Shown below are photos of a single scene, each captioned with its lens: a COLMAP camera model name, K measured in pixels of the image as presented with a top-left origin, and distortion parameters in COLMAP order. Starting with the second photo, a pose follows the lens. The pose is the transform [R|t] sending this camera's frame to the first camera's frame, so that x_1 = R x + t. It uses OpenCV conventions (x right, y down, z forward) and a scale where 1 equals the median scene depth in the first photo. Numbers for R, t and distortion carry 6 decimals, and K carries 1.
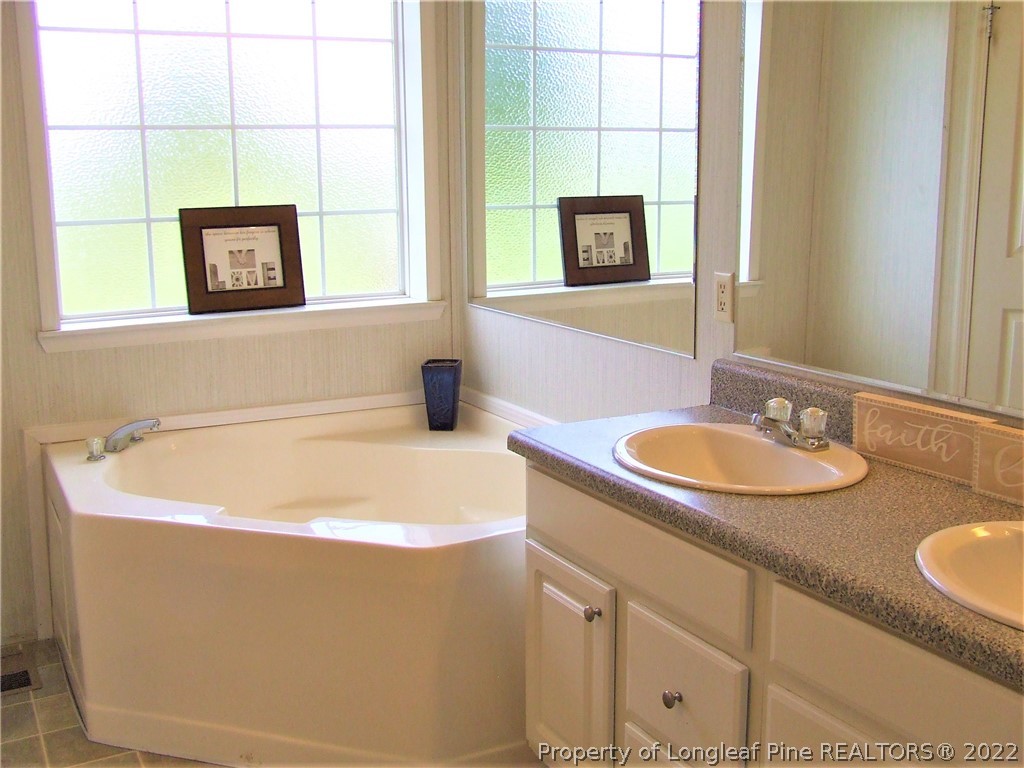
lens RADIAL K [[1128.3, 0, 511.5], [0, 1128.3, 373.6], [0, 0, 1]] dist [-0.058984, 0.000000]
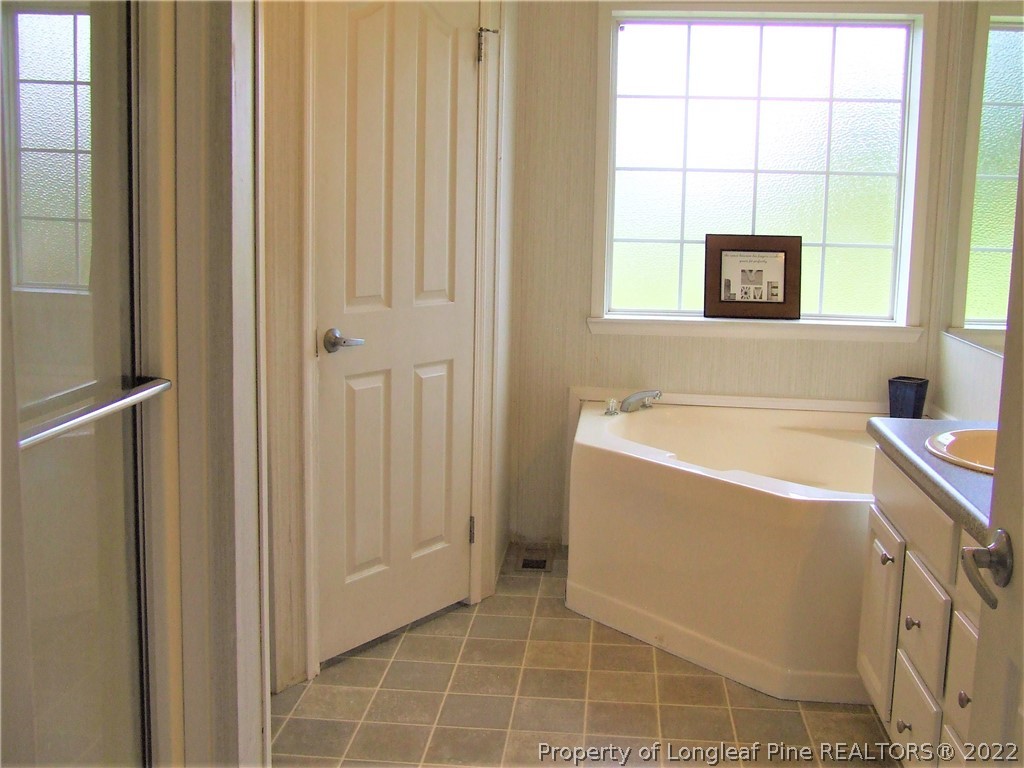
lens RADIAL K [[1128.3, 0, 512.0], [0, 1128.3, 384.4], [0, 0, 1]] dist [-0.058984, 0.000000]
pose [[0.834324, 0.117364, -0.538637, 0.231306], [-0.129396, 0.991470, 0.015603, 0.031694], [0.535874, 0.056680, 0.842394, -0.190703]]
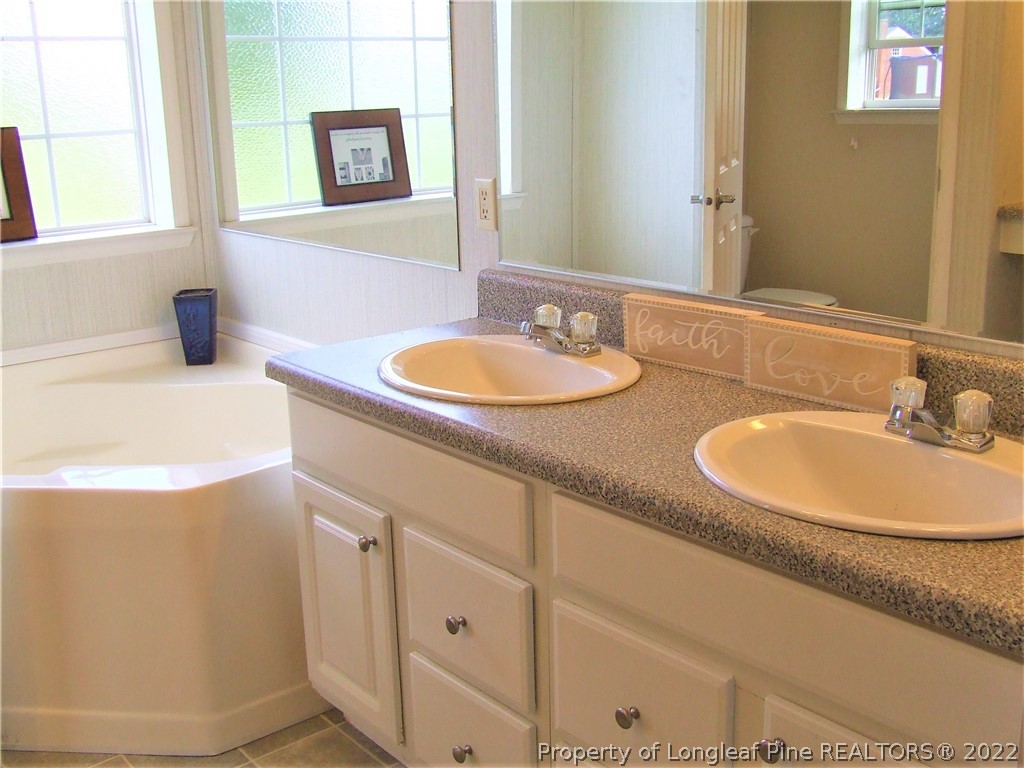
lens RADIAL K [[1128.3, 0, 508.9], [0, 1128.3, 376.7], [0, 0, 1]] dist [-0.058984, 0.000000]
pose [[0.978796, -0.067765, 0.193303, 0.008912], [0.054769, 0.995913, 0.071811, 0.007572], [-0.197380, -0.059701, 0.978508, 0.035693]]
